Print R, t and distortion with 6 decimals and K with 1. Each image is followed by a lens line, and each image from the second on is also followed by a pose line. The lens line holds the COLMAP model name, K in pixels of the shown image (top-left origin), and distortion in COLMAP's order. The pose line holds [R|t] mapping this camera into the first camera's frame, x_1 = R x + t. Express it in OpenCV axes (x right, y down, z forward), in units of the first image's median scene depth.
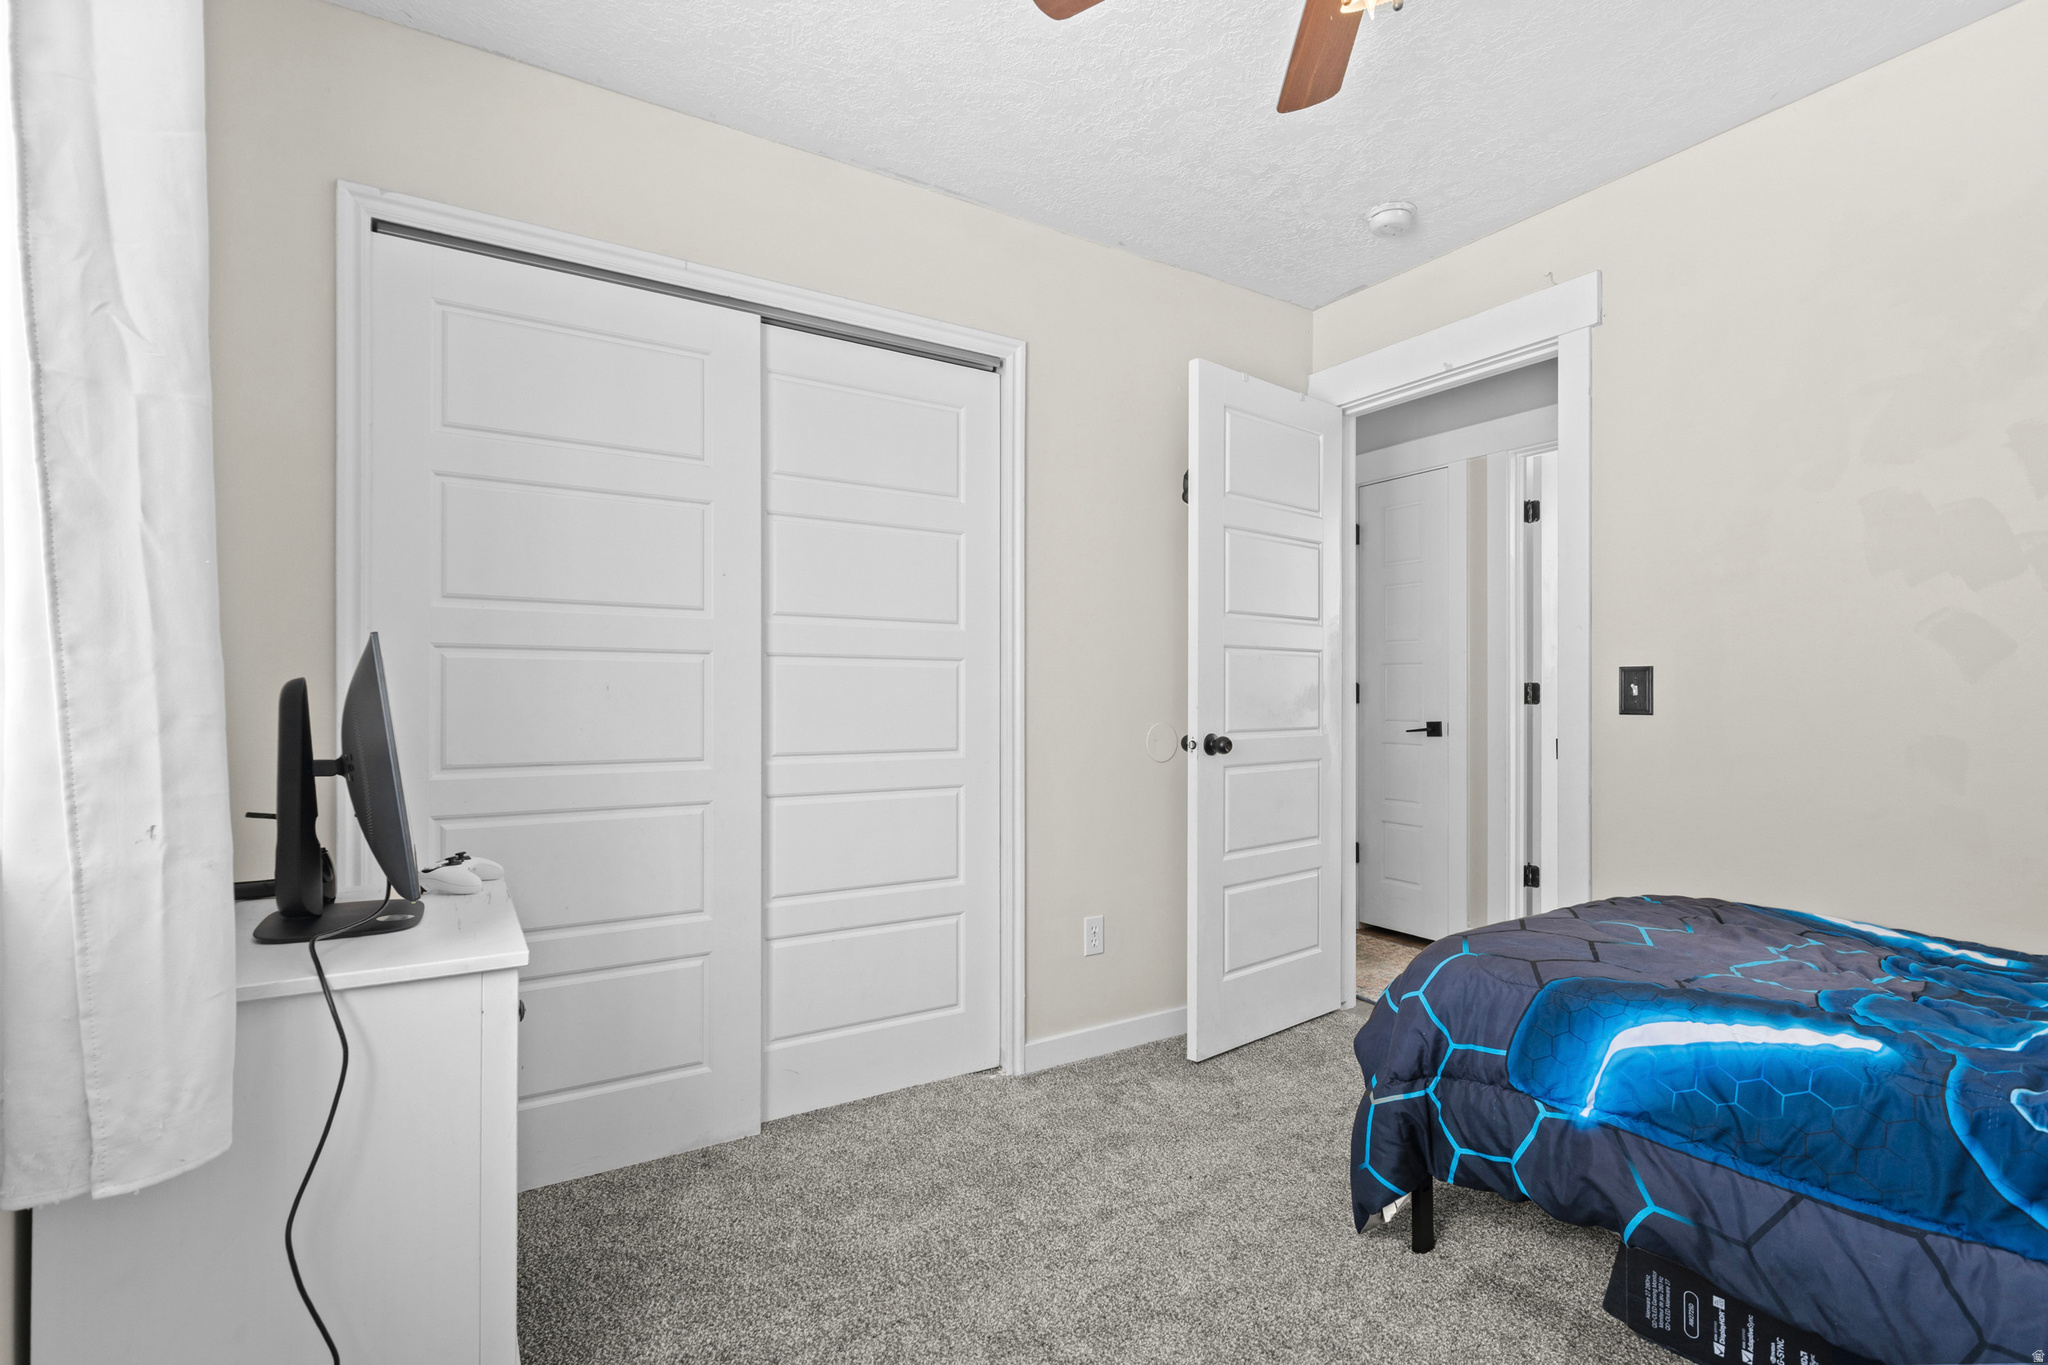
lens RADIAL K [[931.2, 0, 1023.6], [0, 931.2, 697.1], [0, 0, 1]] dist [0.007433, -0.003974]
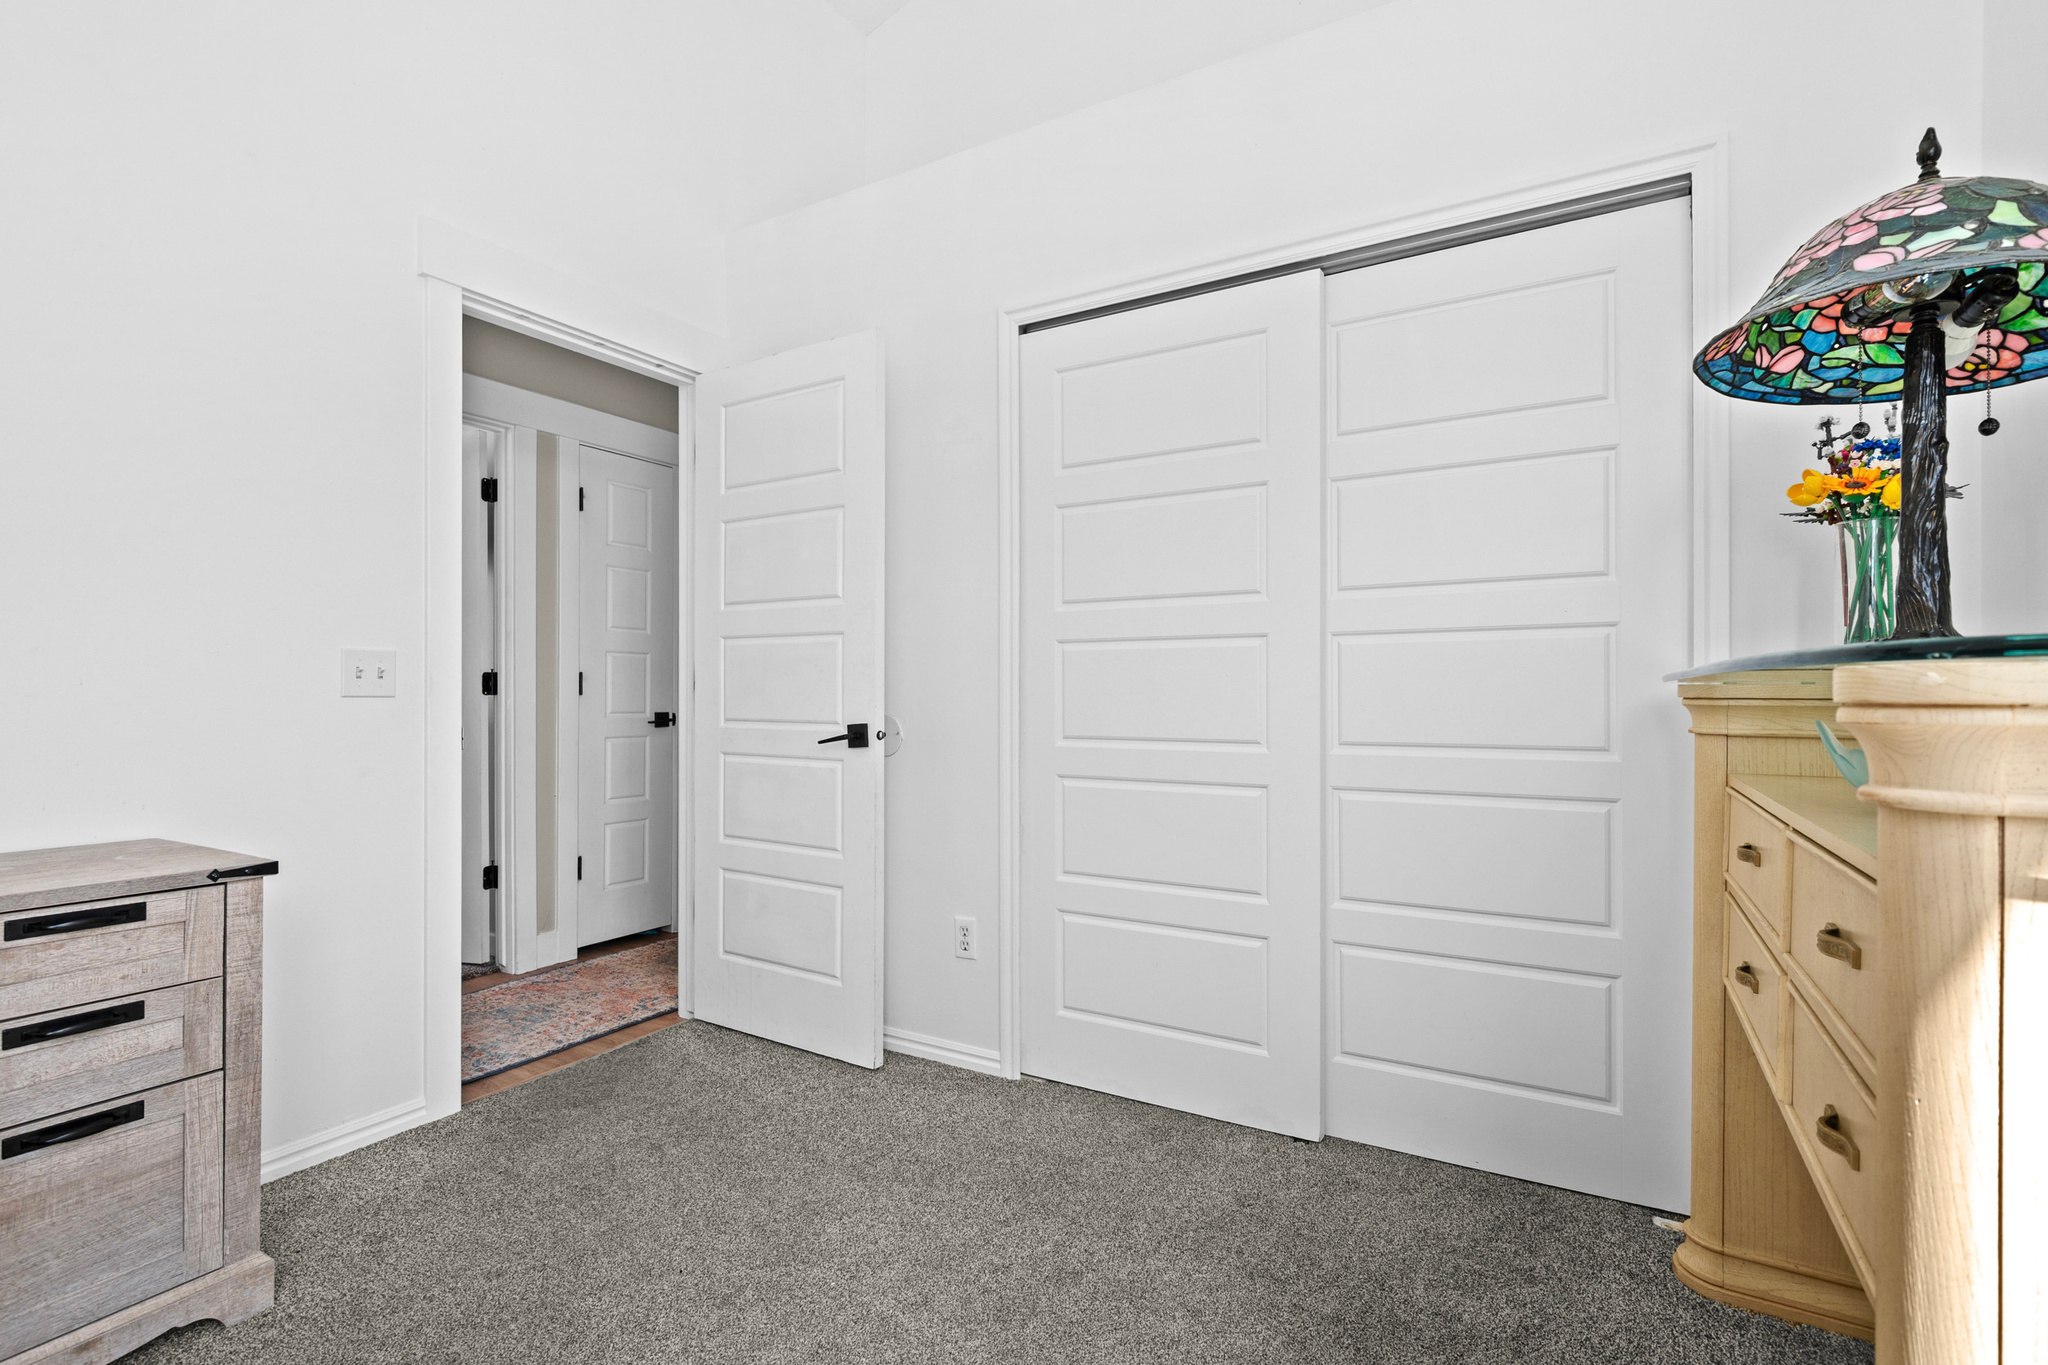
lens RADIAL K [[931.2, 0, 1030.2], [0, 931.2, 684.6], [0, 0, 1]] dist [0.007433, -0.003974]
pose [[0.472622, -0.000941, -0.881265, 0.419281], [0.010084, 0.999940, 0.004340, -0.001237], [0.881208, -0.010937, 0.472603, 0.315116]]
